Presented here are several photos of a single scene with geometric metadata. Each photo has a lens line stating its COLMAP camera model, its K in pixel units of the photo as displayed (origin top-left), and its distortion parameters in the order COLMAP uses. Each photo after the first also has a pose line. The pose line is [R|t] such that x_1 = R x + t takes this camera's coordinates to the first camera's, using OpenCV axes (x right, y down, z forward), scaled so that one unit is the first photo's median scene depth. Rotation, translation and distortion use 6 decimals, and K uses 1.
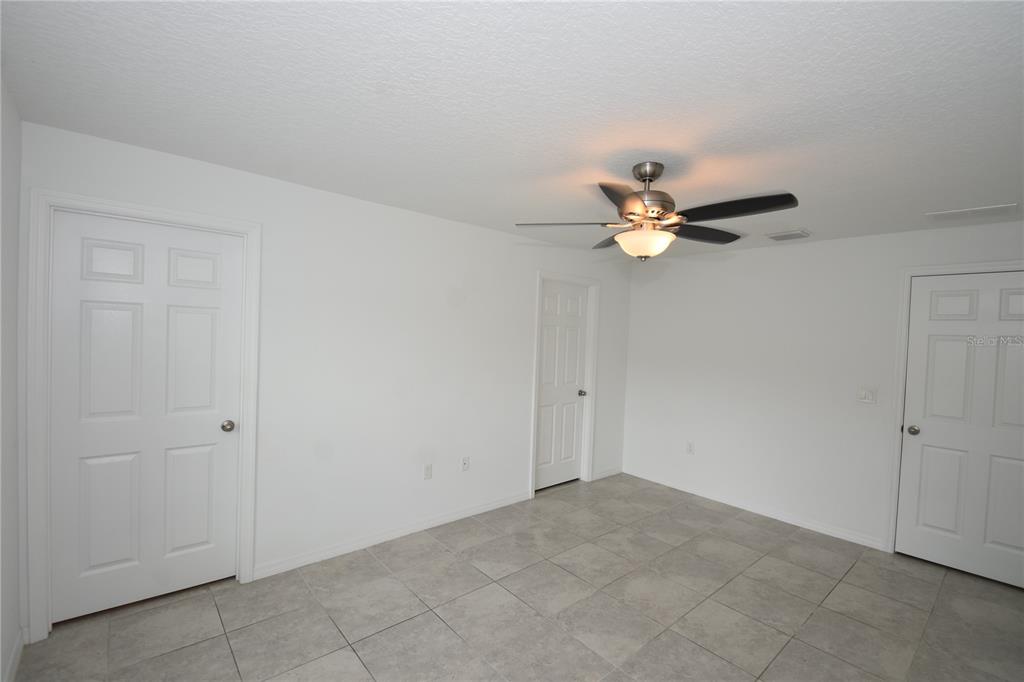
lens RADIAL K [[447.5, 0, 511.0], [0, 447.5, 344.6], [0, 0, 1]] dist [0.013552, -0.016385]
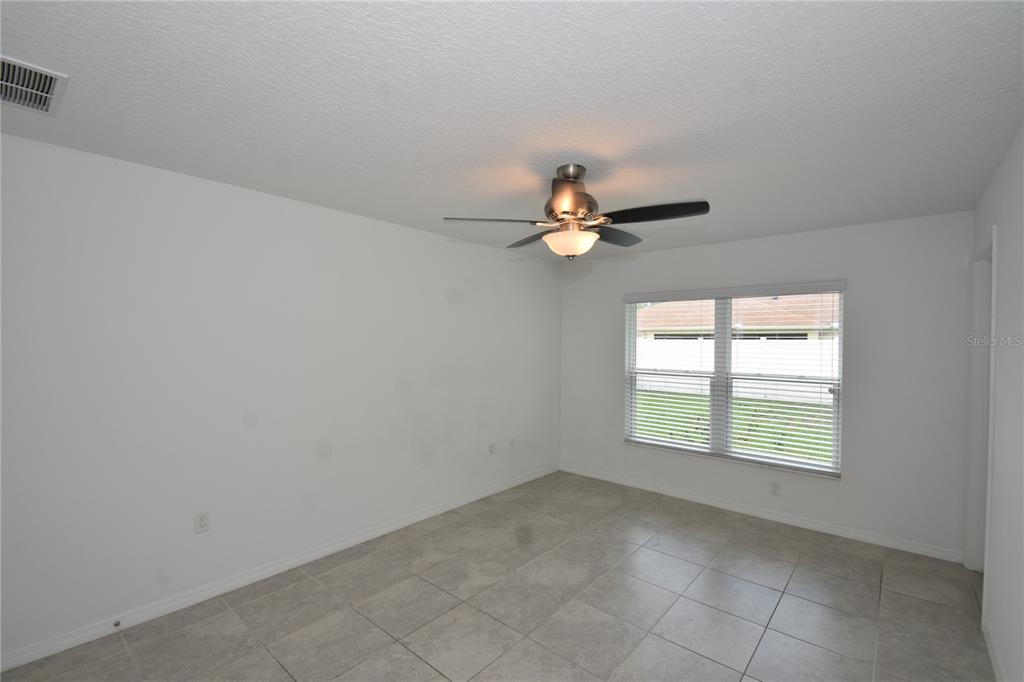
lens RADIAL K [[447.5, 0, 511.0], [0, 447.5, 344.6], [0, 0, 1]] dist [0.013552, -0.016385]
pose [[-0.988359, -0.042838, -0.145982, 0.448438], [-0.047774, 0.998393, 0.030474, -0.013160], [0.144442, 0.037093, -0.988818, 1.572470]]
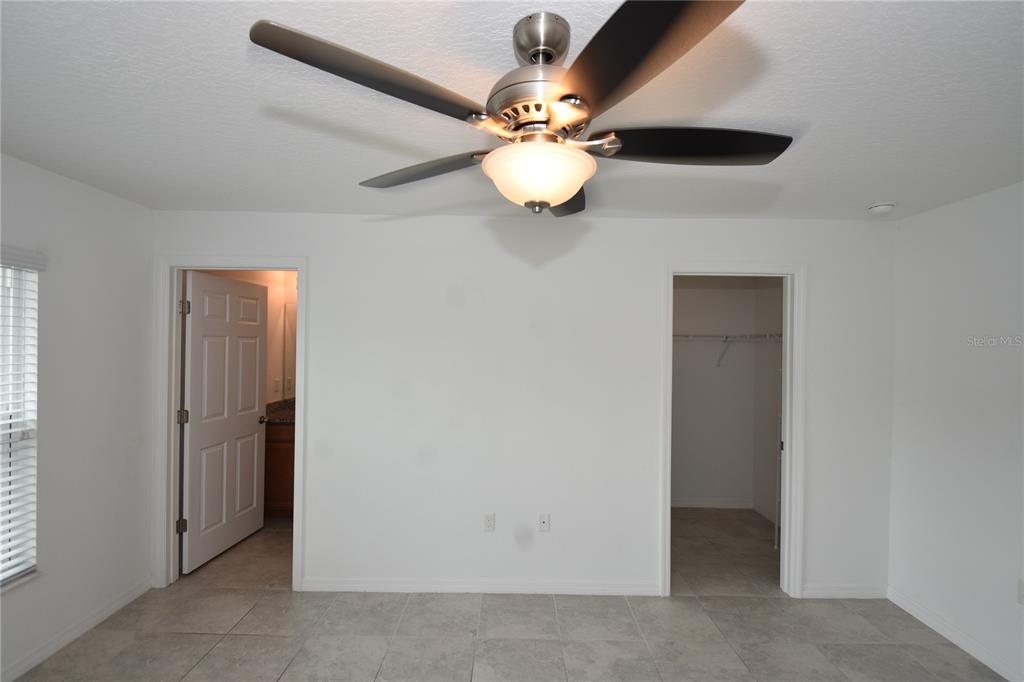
lens RADIAL K [[448.0, 0, 511.9], [0, 448.0, 342.8], [0, 0, 1]] dist [0.012667, -0.014365]
pose [[0.754189, -0.034092, -0.655771, 0.478609], [-0.001872, 0.998536, -0.054064, -0.003416], [0.656654, 0.042002, 0.753021, 0.464981]]
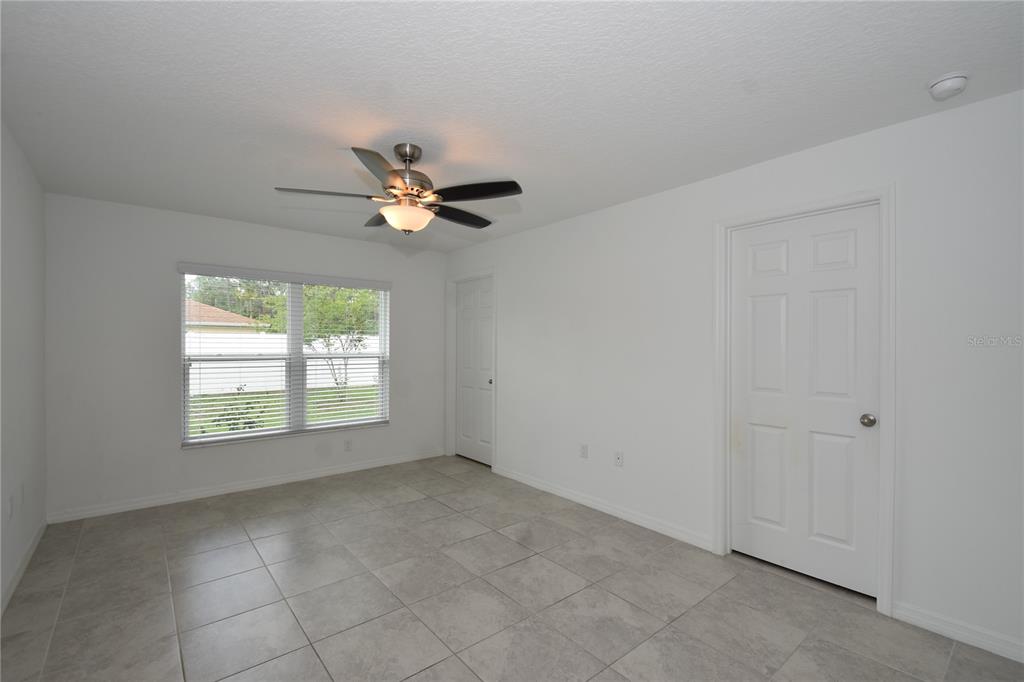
lens RADIAL K [[447.5, 0, 511.0], [0, 447.5, 344.6], [0, 0, 1]] dist [0.013552, -0.016385]
pose [[-0.017714, -0.035742, -0.999204, 1.075231], [-0.032023, 0.998868, -0.035162, 0.087495], [0.999330, 0.031374, -0.018838, 1.002245]]
